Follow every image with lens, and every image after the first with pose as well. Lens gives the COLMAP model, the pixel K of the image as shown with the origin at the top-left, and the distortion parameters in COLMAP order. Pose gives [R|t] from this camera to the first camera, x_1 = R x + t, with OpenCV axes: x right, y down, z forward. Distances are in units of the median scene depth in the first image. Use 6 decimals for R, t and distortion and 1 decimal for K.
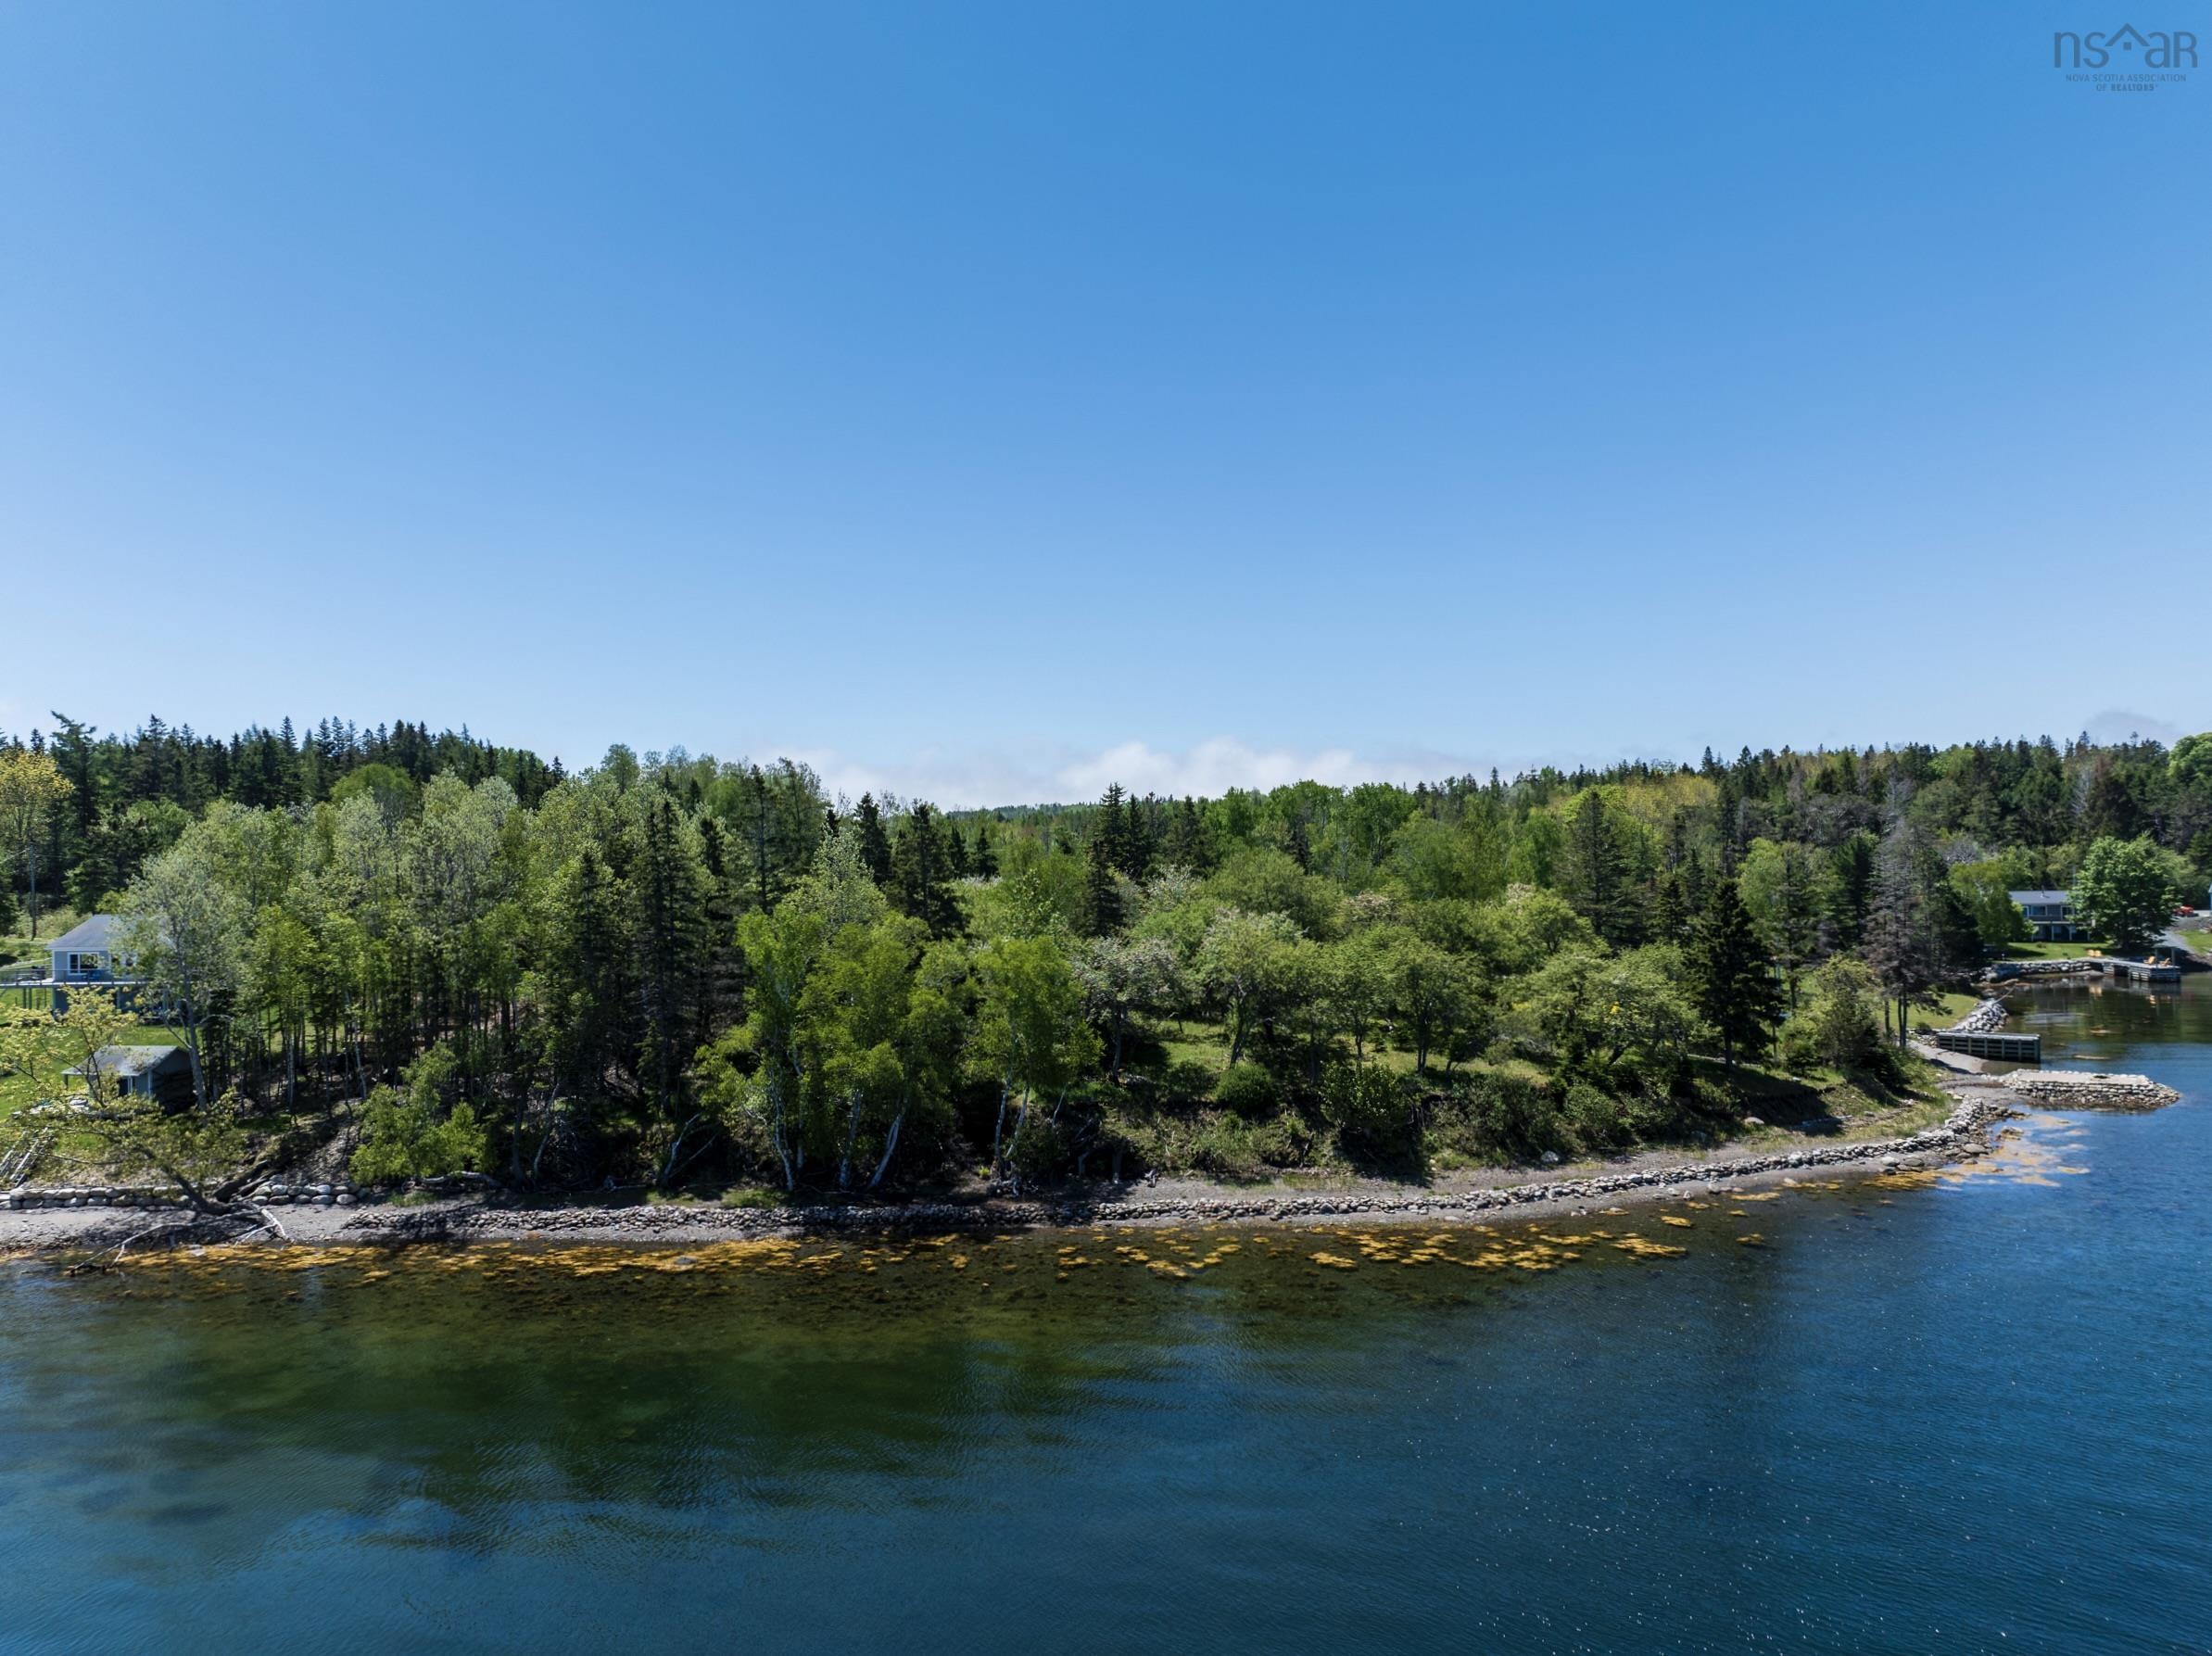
lens RADIAL K [[1530.1, 0, 1111.2], [0, 1530.1, 831.6], [0, 0, 1]] dist [-0.005996, -0.001977]
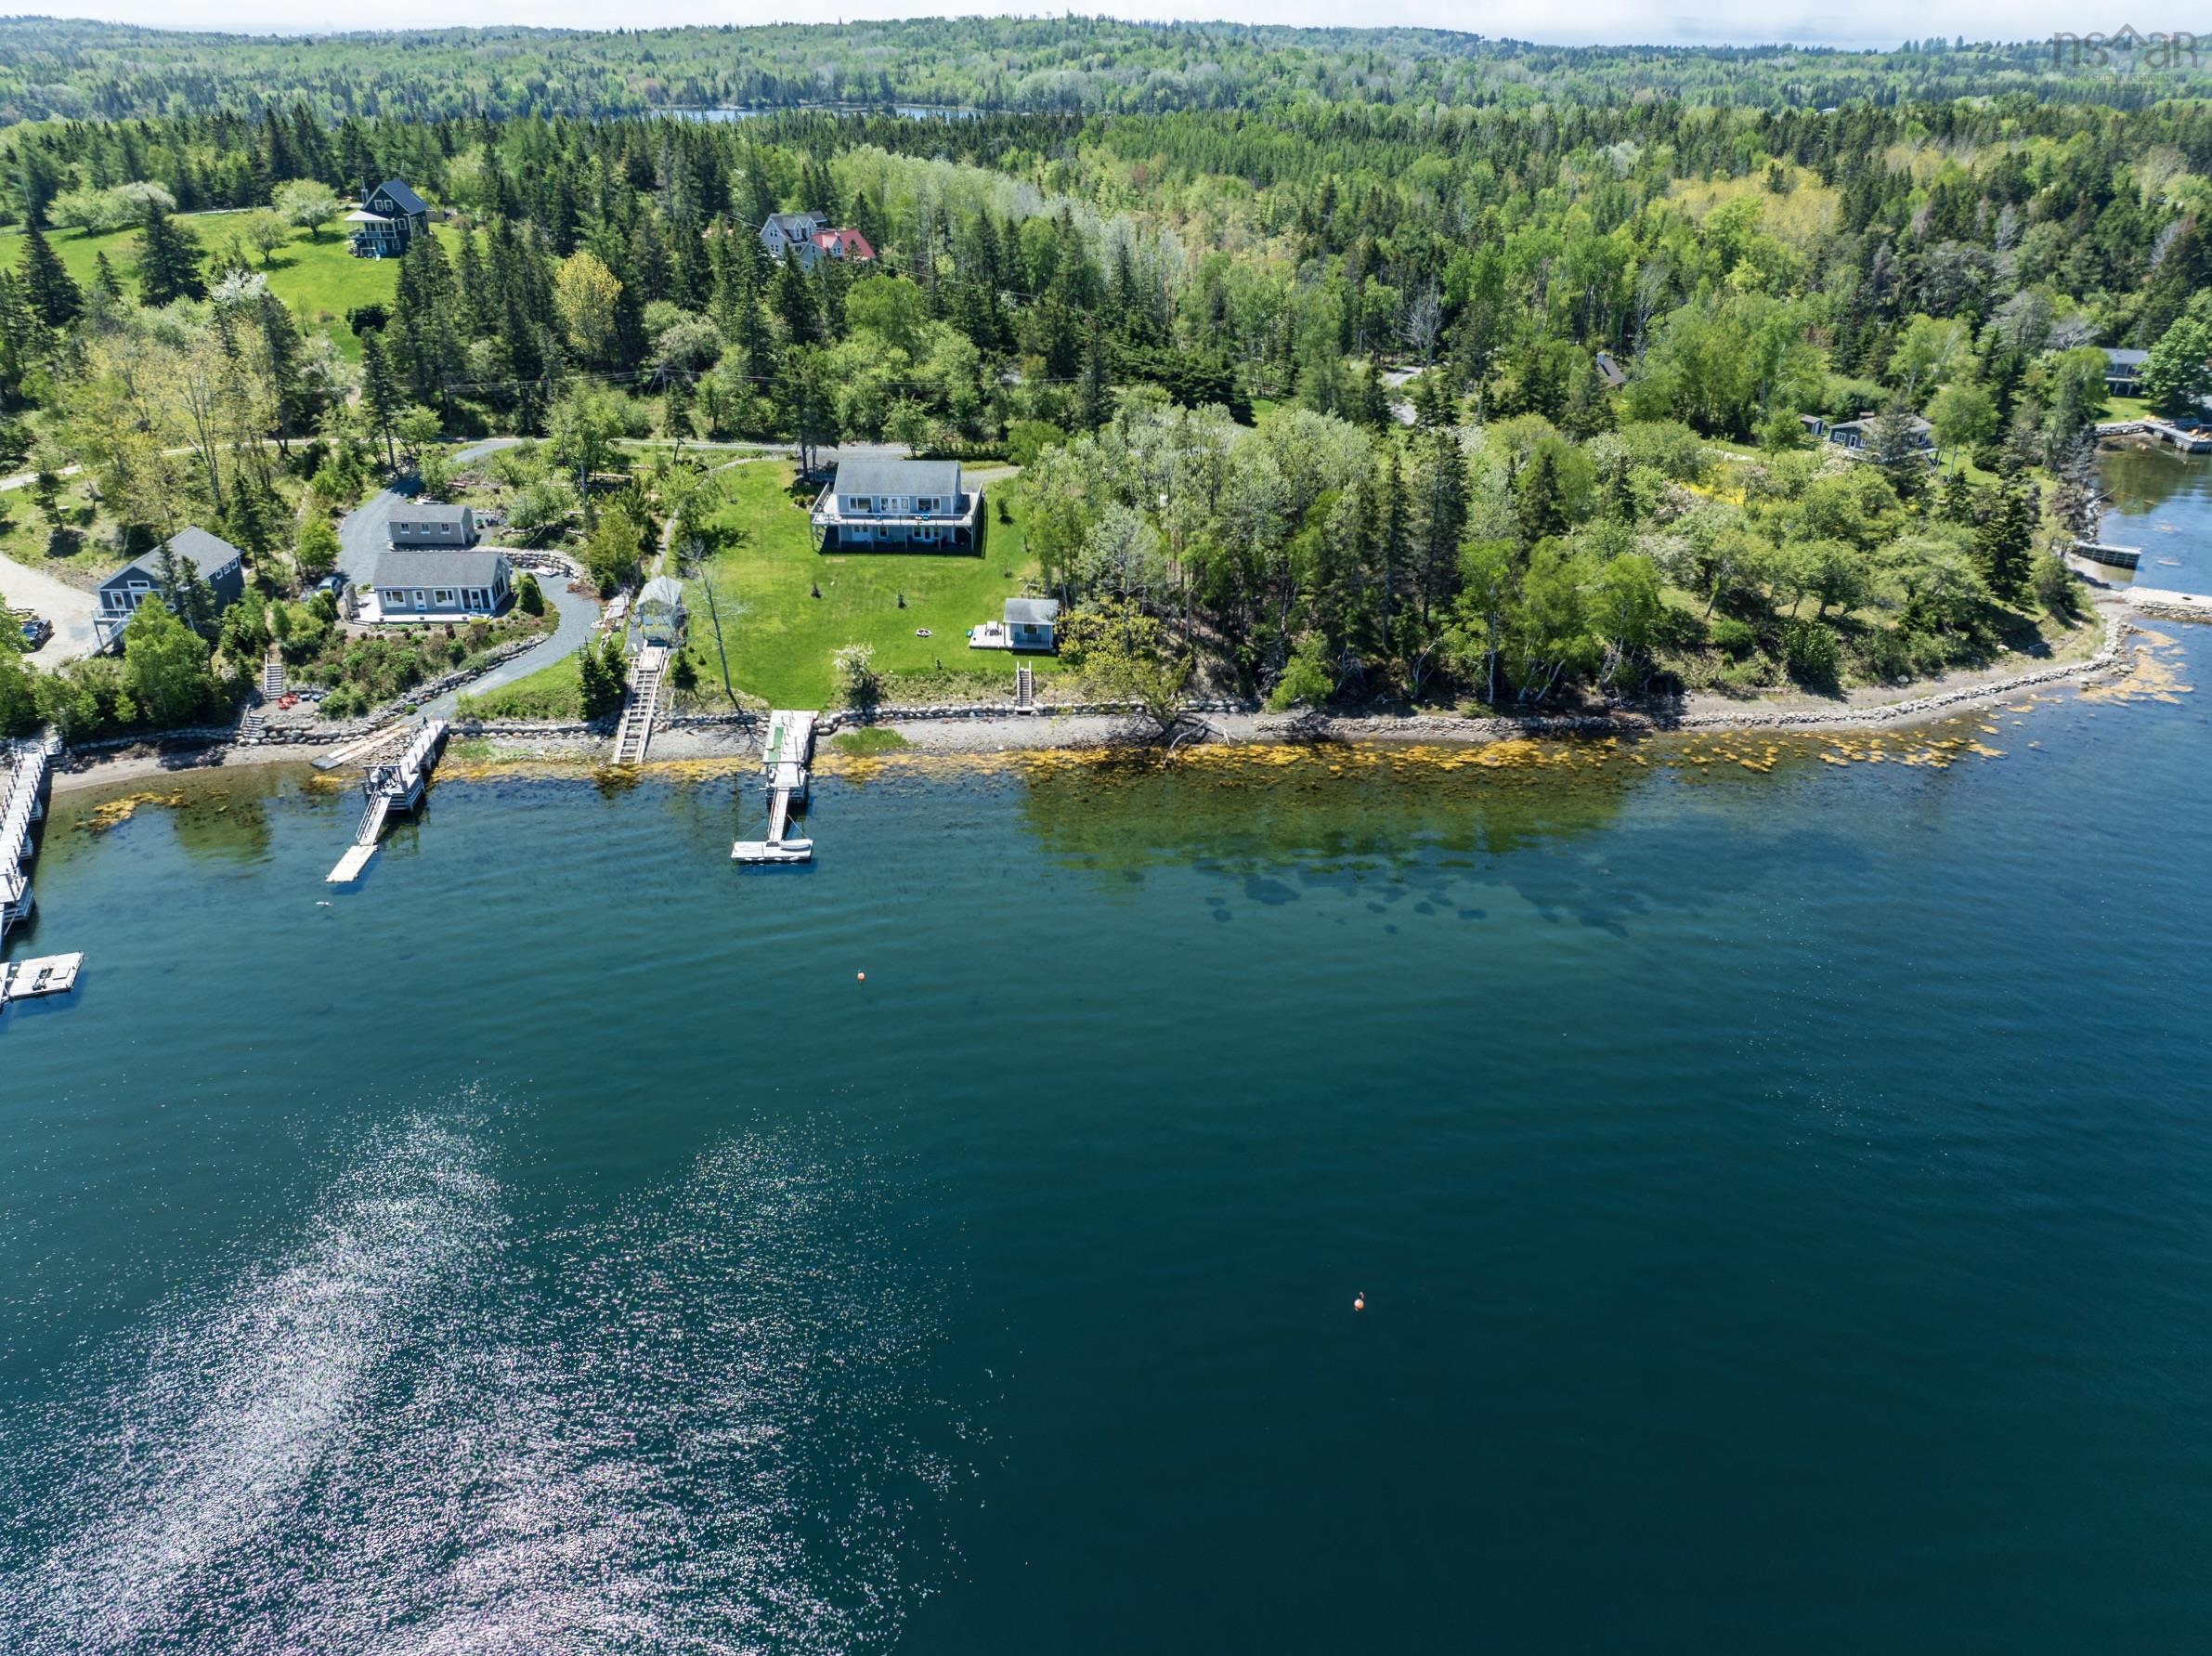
lens RADIAL K [[1595.6, 0, 1110.5], [0, 1595.6, 816.6], [0, 0, 1]] dist [-0.013521, -0.000800]
pose [[0.996578, -0.009227, 0.082137, -0.665238], [-0.028888, 0.892194, 0.450728, -0.381648], [-0.077441, -0.451559, 0.888874, -0.532302]]
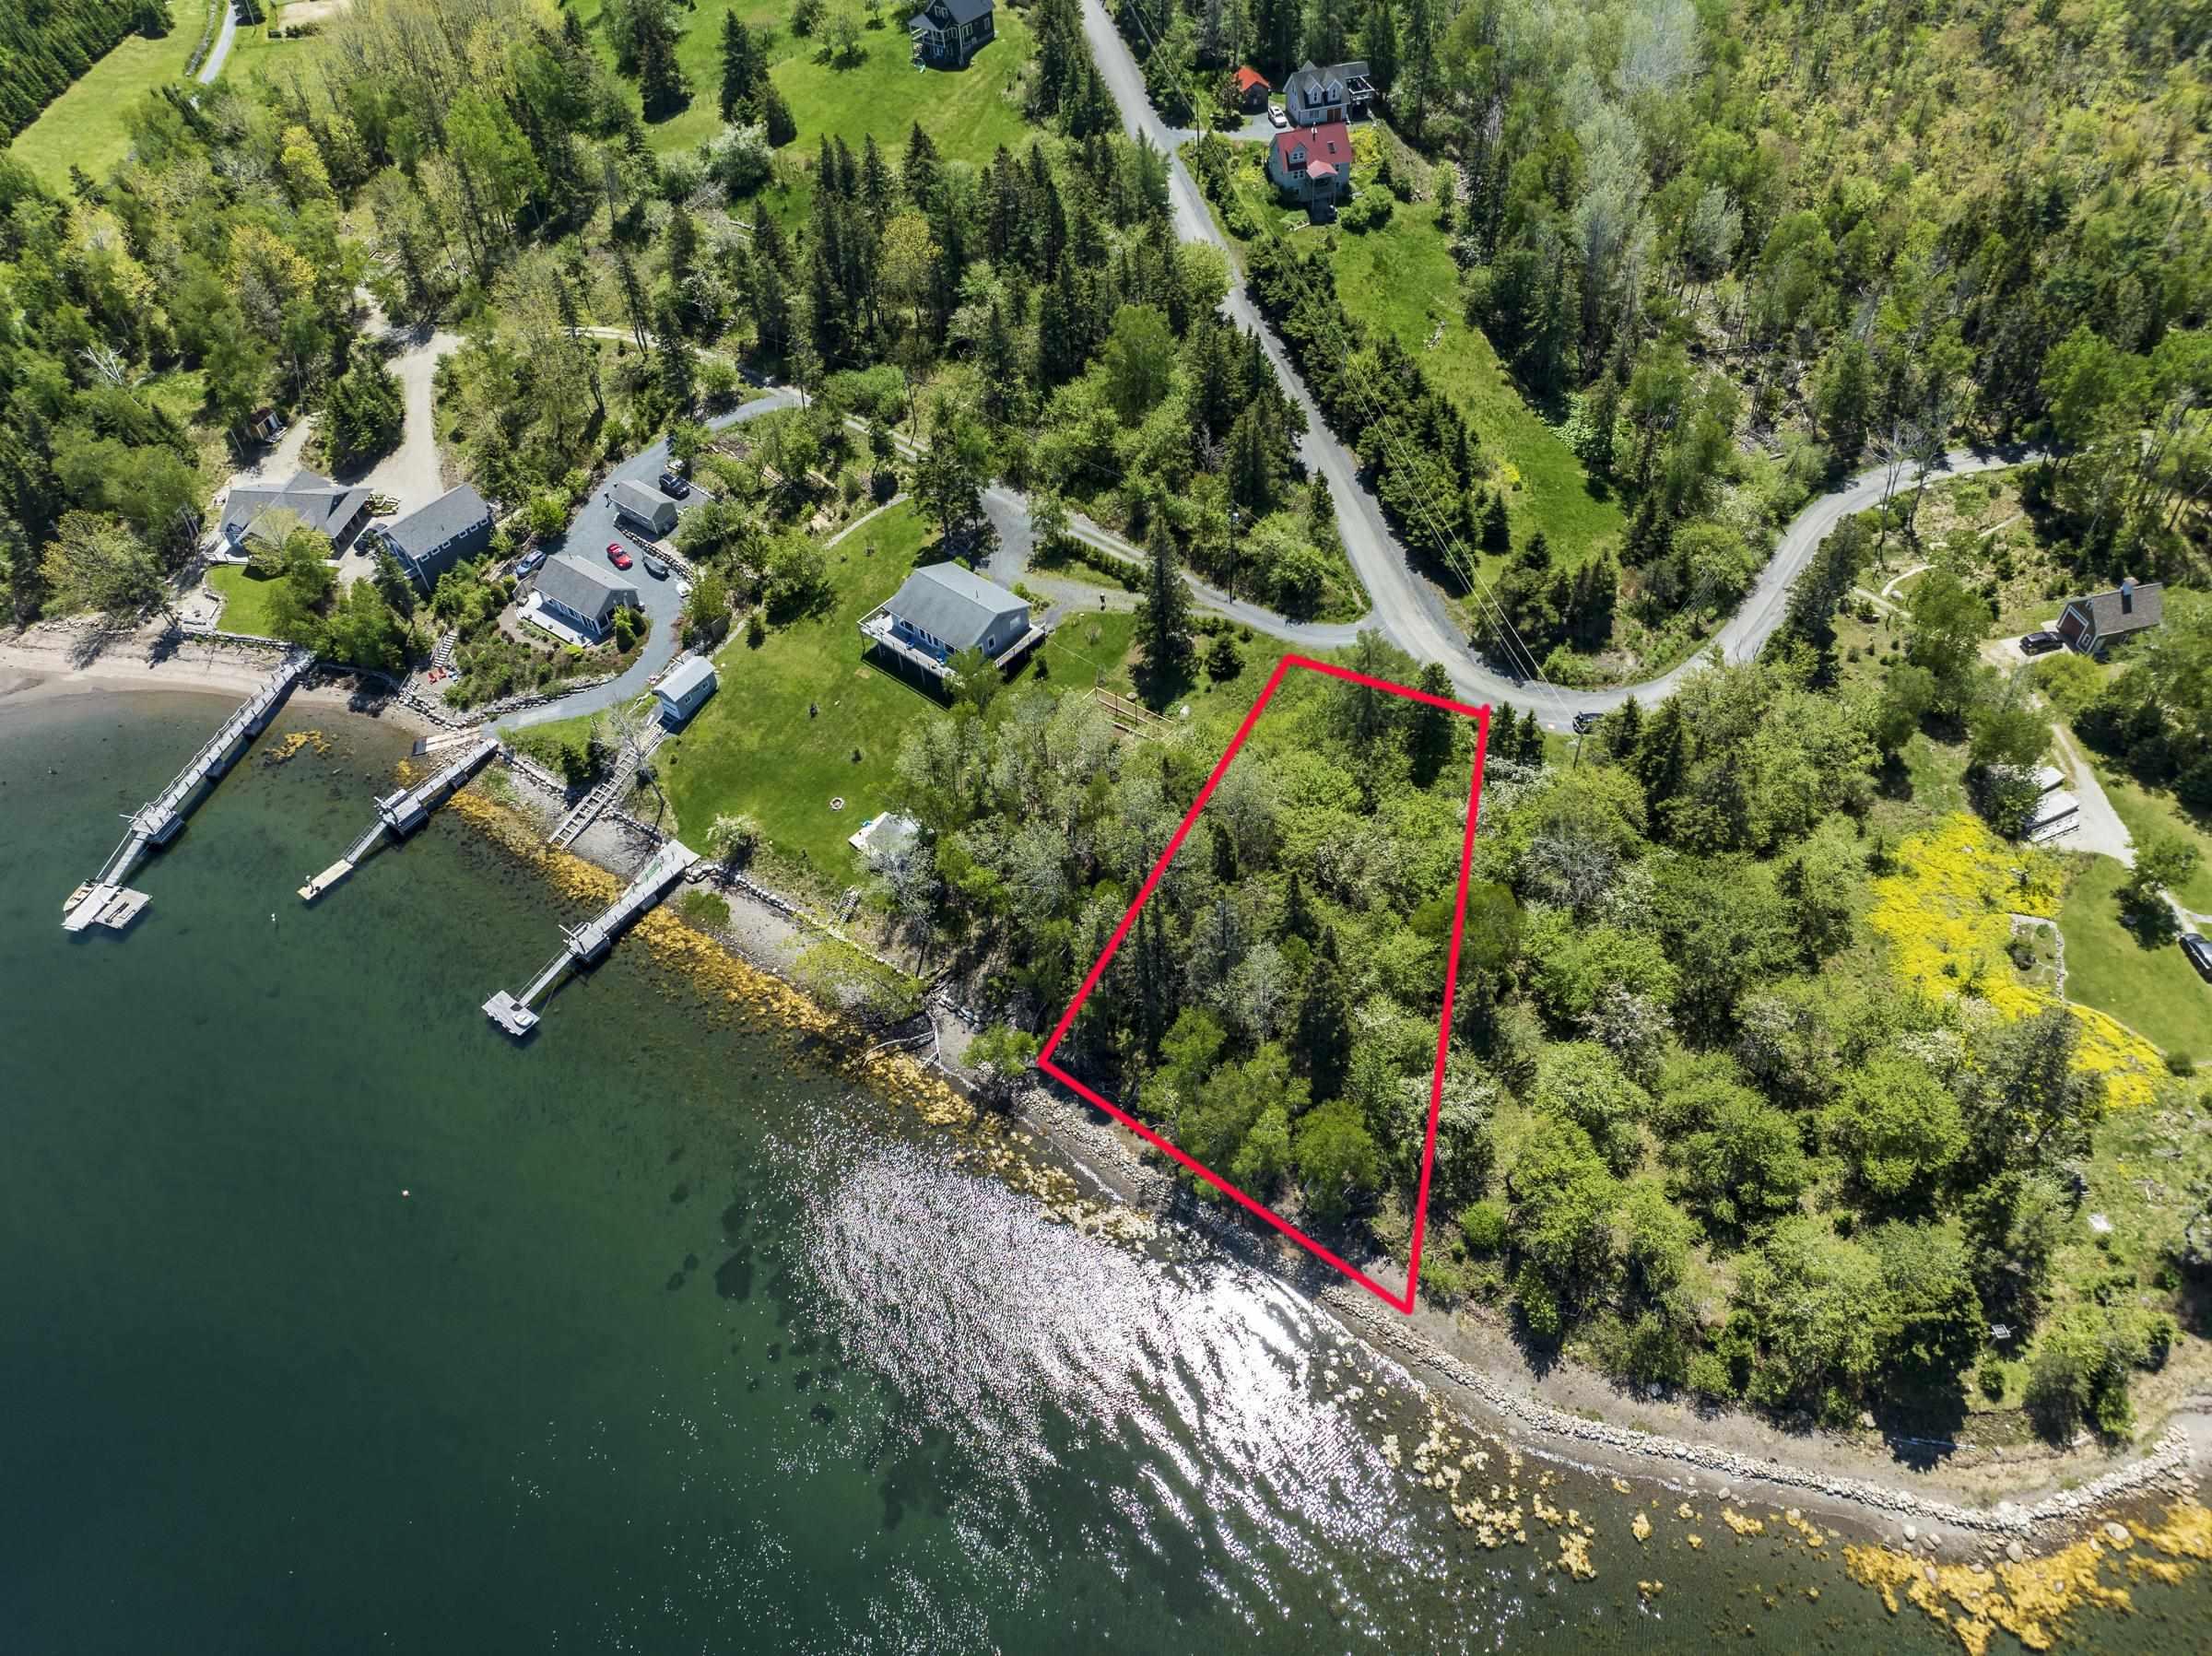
lens RADIAL K [[1530.0, 0, 1111.2], [0, 1530.0, 831.6], [0, 0, 1]] dist [-0.005996, -0.001977]
pose [[0.808571, 0.418402, -0.413705, 0.218500], [0.034265, 0.668428, 0.742987, -1.026536], [0.587400, -0.614934, 0.526135, 0.252954]]
